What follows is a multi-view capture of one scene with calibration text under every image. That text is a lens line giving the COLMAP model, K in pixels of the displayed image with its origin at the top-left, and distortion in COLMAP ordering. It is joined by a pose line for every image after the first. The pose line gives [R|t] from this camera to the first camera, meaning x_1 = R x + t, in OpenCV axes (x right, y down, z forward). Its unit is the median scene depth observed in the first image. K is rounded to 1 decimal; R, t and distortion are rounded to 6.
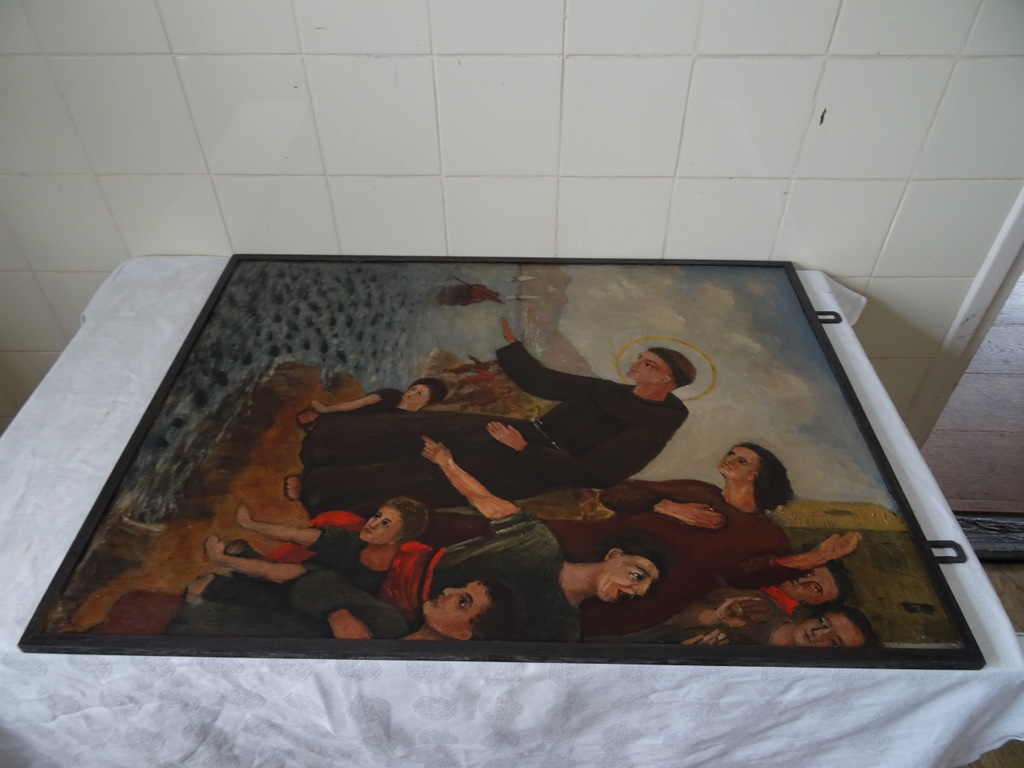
lens RADIAL K [[734.2, 0, 524.0], [0, 734.2, 374.6], [0, 0, 1]] dist [-0.008192, -0.001137]
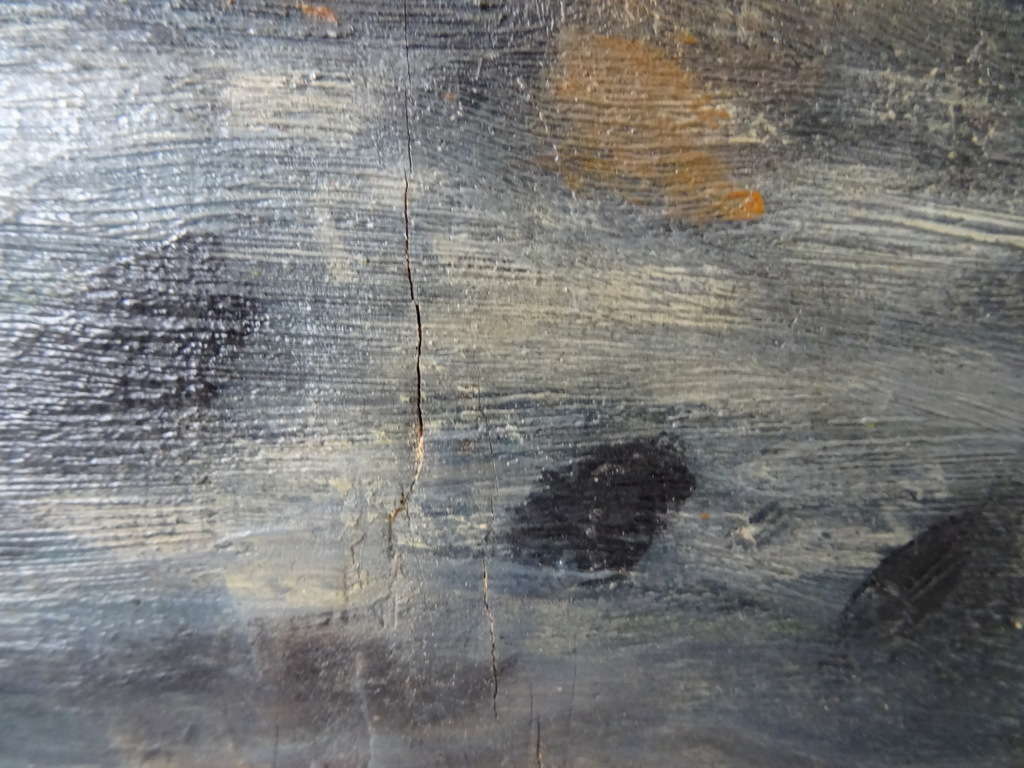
lens RADIAL K [[734.2, 0, 516.6], [0, 734.2, 391.0], [0, 0, 1]] dist [-0.008192, -0.001137]
pose [[-0.007980, -0.993450, -0.113986, -0.428414], [0.657693, -0.091079, 0.747759, 0.004195], [-0.753244, -0.069001, 0.654112, 0.909047]]
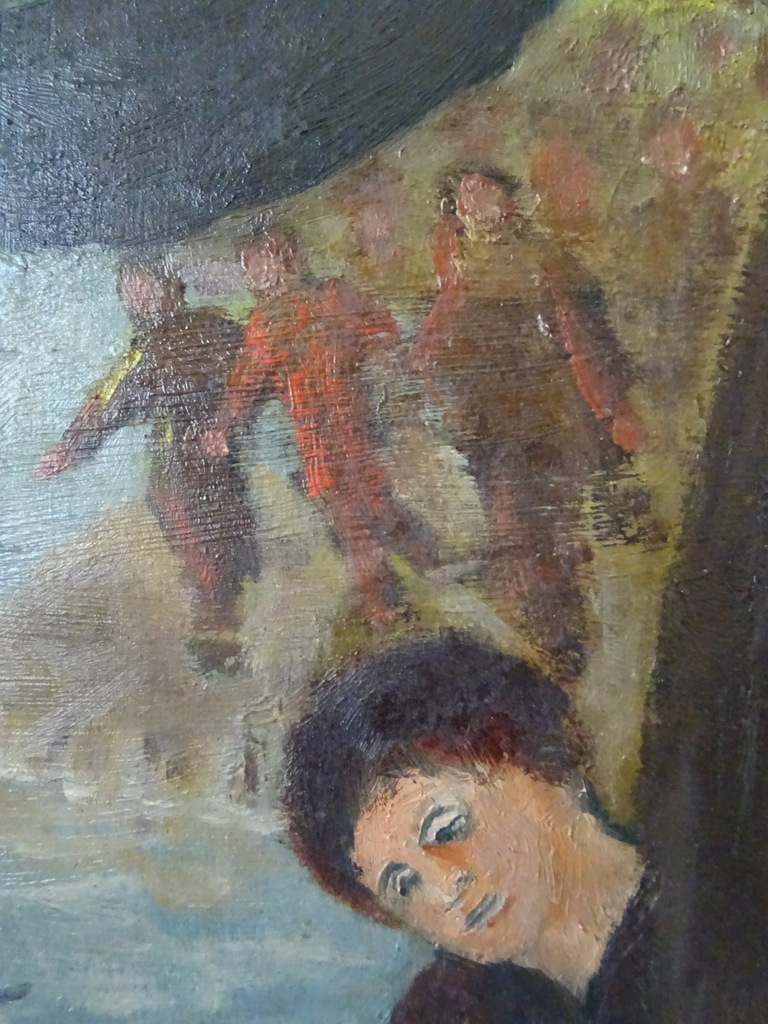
lens RADIAL K [[734.2, 0, 390.0], [0, 734.2, 512.1], [0, 0, 1]] dist [-0.008192, -0.001137]
pose [[0.081305, -0.996664, -0.007088, -0.081154], [0.627929, 0.045700, 0.776928, -0.090773], [-0.774012, -0.067618, 0.629550, 0.926050]]
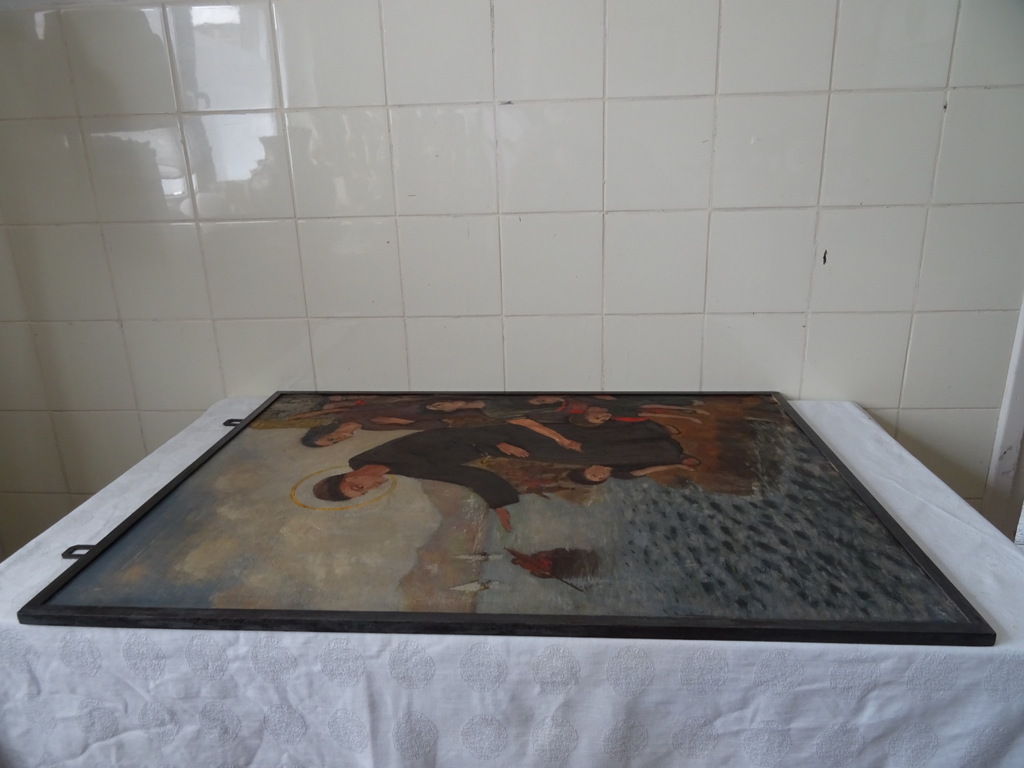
lens RADIAL K [[734.2, 0, 501.2], [0, 734.2, 384.7], [0, 0, 1]] dist [-0.008192, -0.001137]
pose [[-0.997278, -0.019057, 0.071225, -0.082322], [0.051425, 0.512482, 0.857157, -0.928255], [-0.052836, 0.858486, -0.510107, 1.421207]]
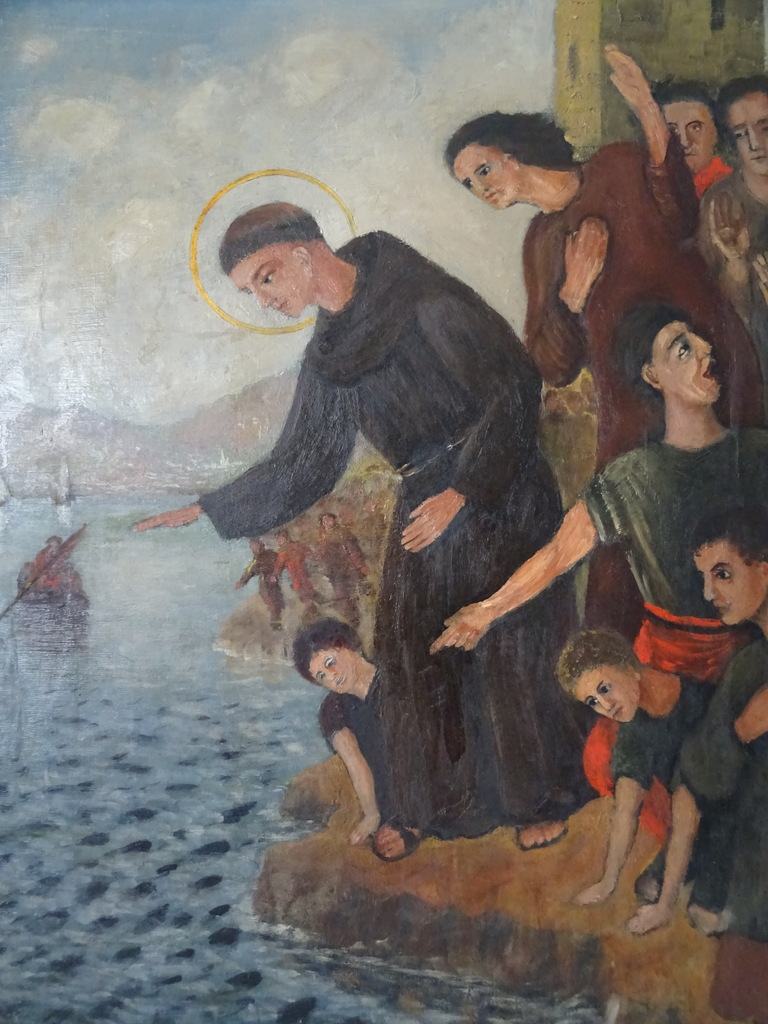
lens RADIAL K [[734.2, 0, 392.4], [0, 734.2, 499.5], [0, 0, 1]] dist [-0.008192, -0.001137]
pose [[0.012375, -0.999541, 0.027649, -0.022366], [0.669068, 0.028826, 0.742642, -0.391108], [-0.743098, 0.009309, 0.669118, 0.559733]]
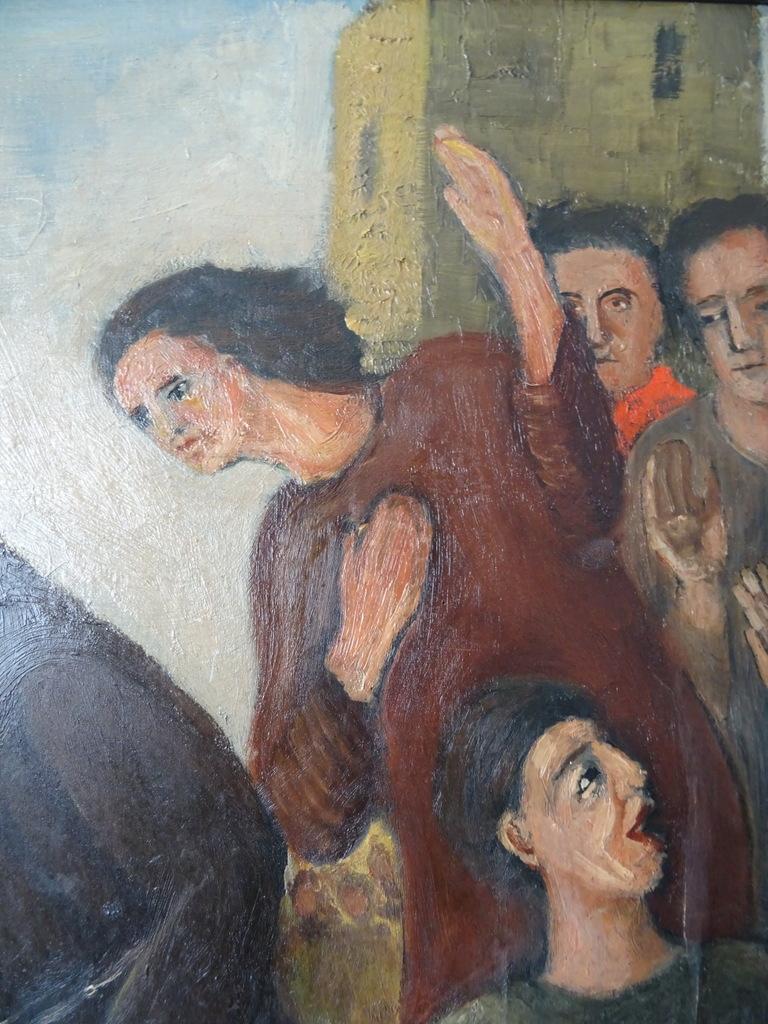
lens RADIAL K [[734.2, 0, 355.4], [0, 734.2, 516.5], [0, 0, 1]] dist [-0.008192, -0.001137]
pose [[0.019984, -0.999484, 0.025138, 0.214897], [0.655433, 0.032083, 0.754572, -0.063532], [-0.754989, 0.001398, 0.655736, 0.665234]]
